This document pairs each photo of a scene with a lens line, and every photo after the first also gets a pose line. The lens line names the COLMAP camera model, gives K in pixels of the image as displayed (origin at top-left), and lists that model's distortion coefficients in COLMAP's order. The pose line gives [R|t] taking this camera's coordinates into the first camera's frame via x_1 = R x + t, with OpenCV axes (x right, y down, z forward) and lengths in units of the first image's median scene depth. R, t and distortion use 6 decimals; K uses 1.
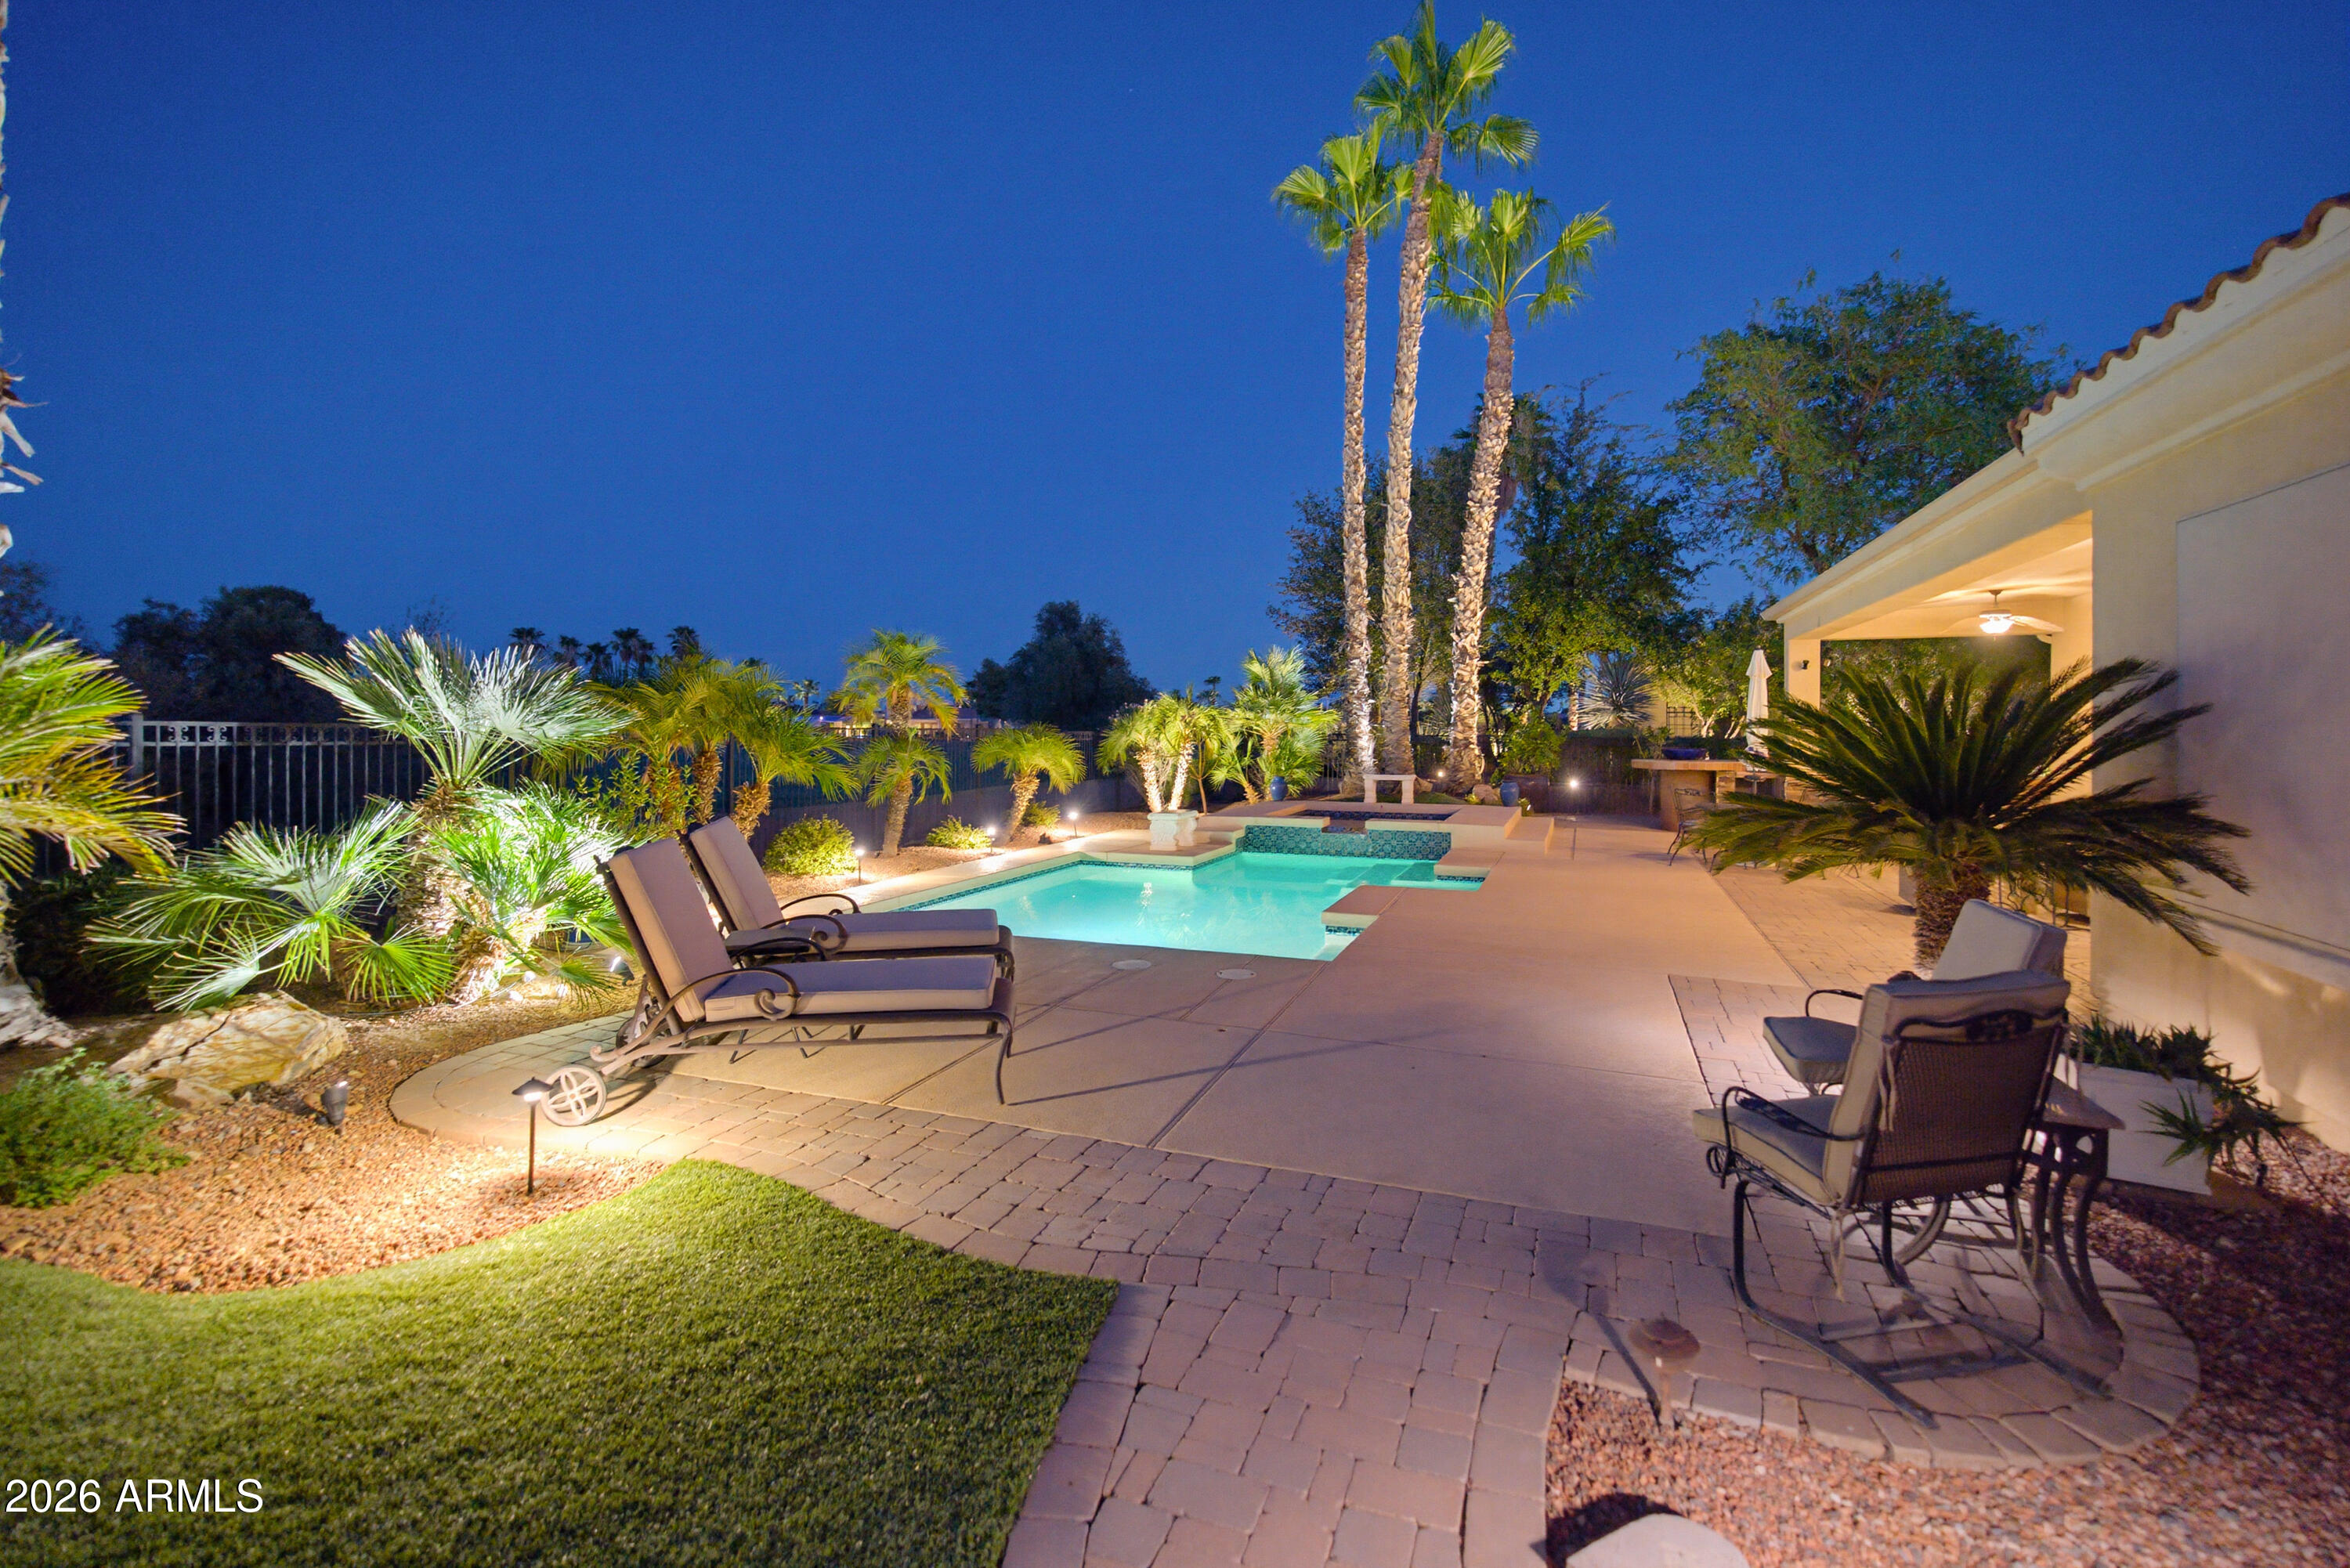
lens RADIAL K [[1072.8, 0, 1173.8], [0, 1072.8, 765.9], [0, 0, 1]] dist [0.004258, 0.002124]
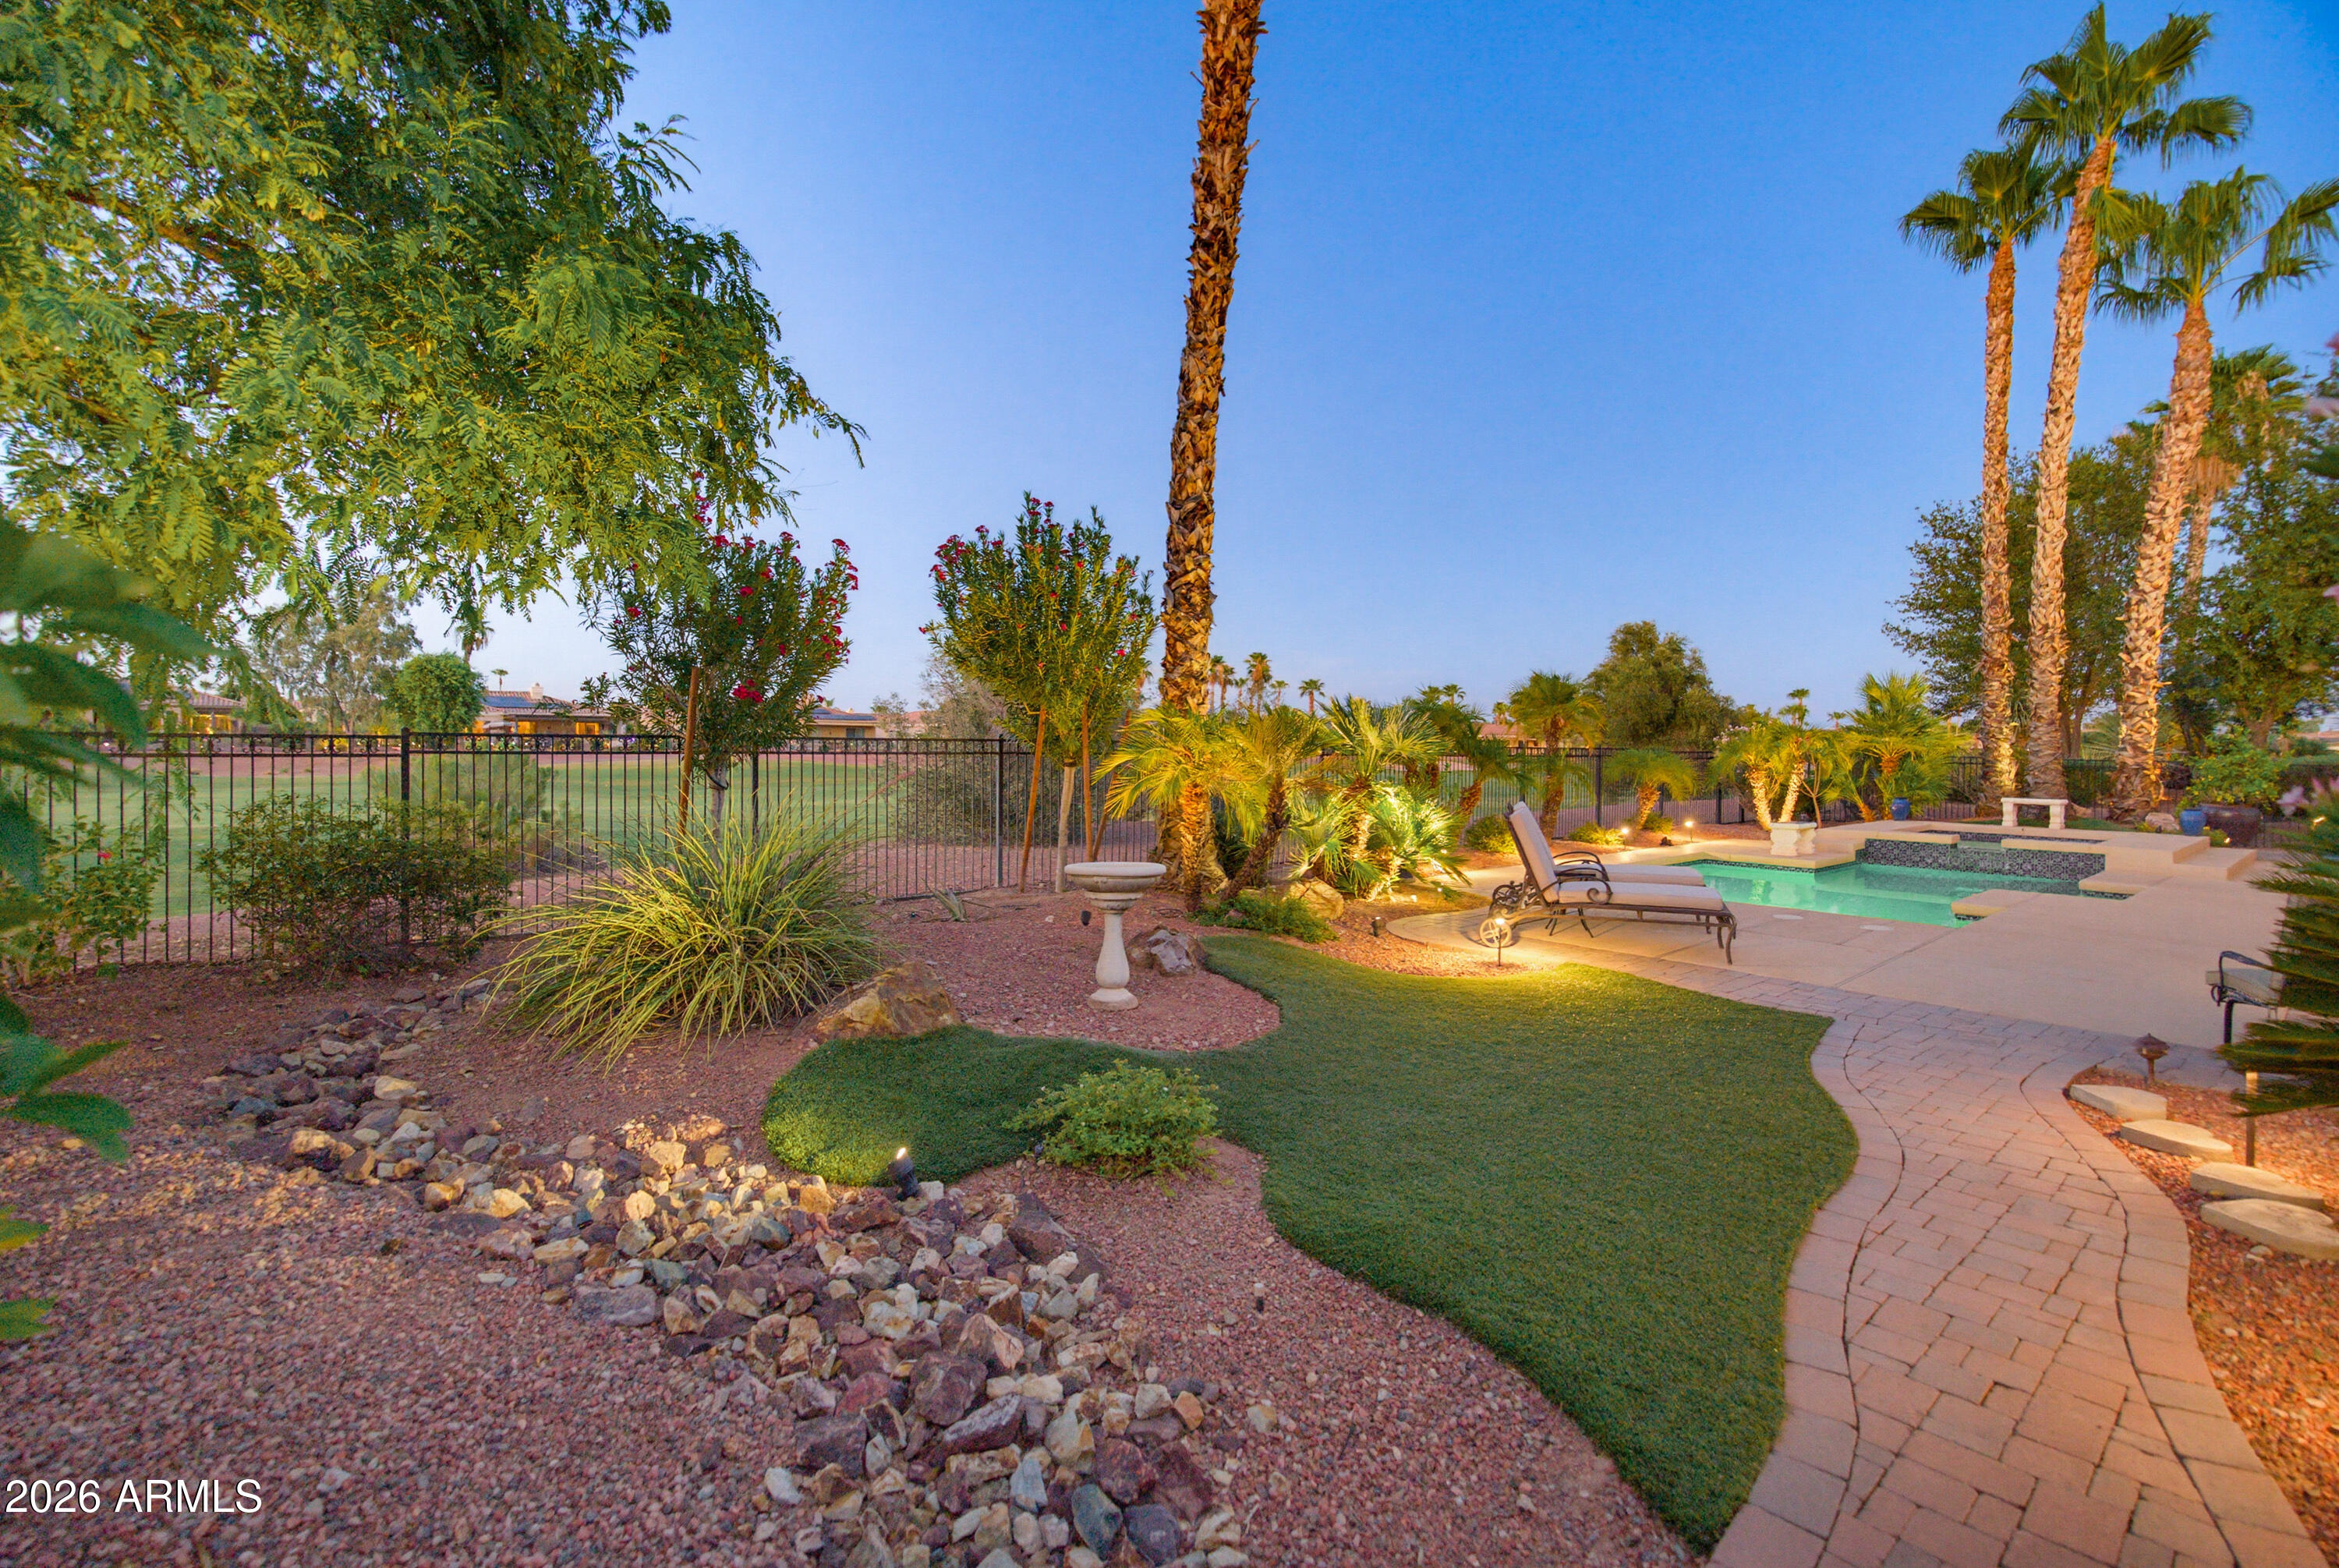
lens RADIAL K [[1067.9, 0, 1178.2], [0, 1067.9, 754.0], [0, 0, 1]] dist [0.004258, 0.002124]
pose [[0.883466, 0.013284, -0.468307, -0.033129], [-0.025438, 0.999483, -0.019638, 0.005906], [0.467804, 0.029263, 0.883348, -0.232463]]
